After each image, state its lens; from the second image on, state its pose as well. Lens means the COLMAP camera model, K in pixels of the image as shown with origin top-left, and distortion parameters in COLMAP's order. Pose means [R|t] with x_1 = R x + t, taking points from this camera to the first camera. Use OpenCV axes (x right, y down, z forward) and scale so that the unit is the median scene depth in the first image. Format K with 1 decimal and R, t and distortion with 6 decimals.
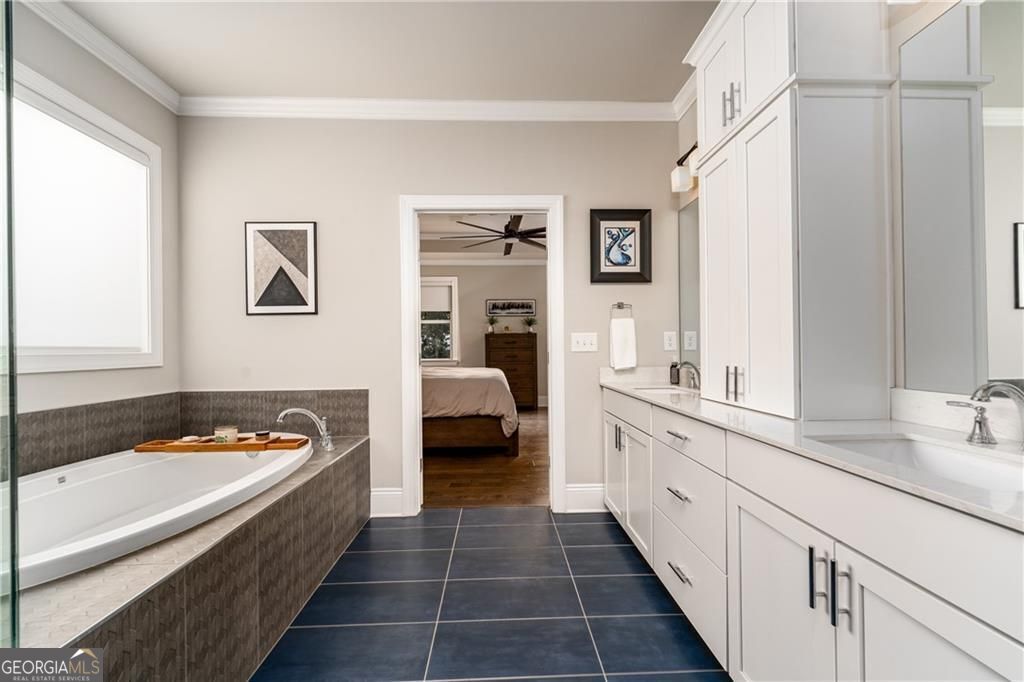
lens RADIAL K [[417.7, 0, 508.4], [0, 417.7, 346.1], [0, 0, 1]] dist [0.001011, -0.000218]
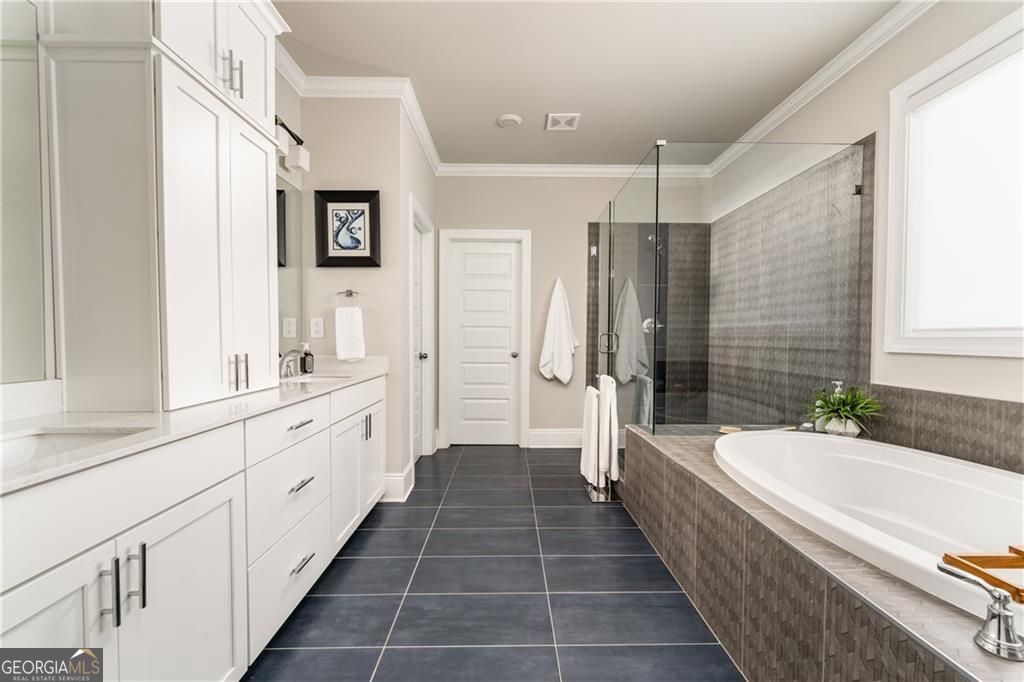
lens RADIAL K [[417.7, 0, 513.2], [0, 417.7, 345.4], [0, 0, 1]] dist [0.001011, -0.000218]
pose [[-0.999893, 0.007383, 0.012651, -0.102387], [0.007620, 0.999795, 0.018785, 0.015348], [-0.012510, 0.018879, -0.999744, 1.964659]]
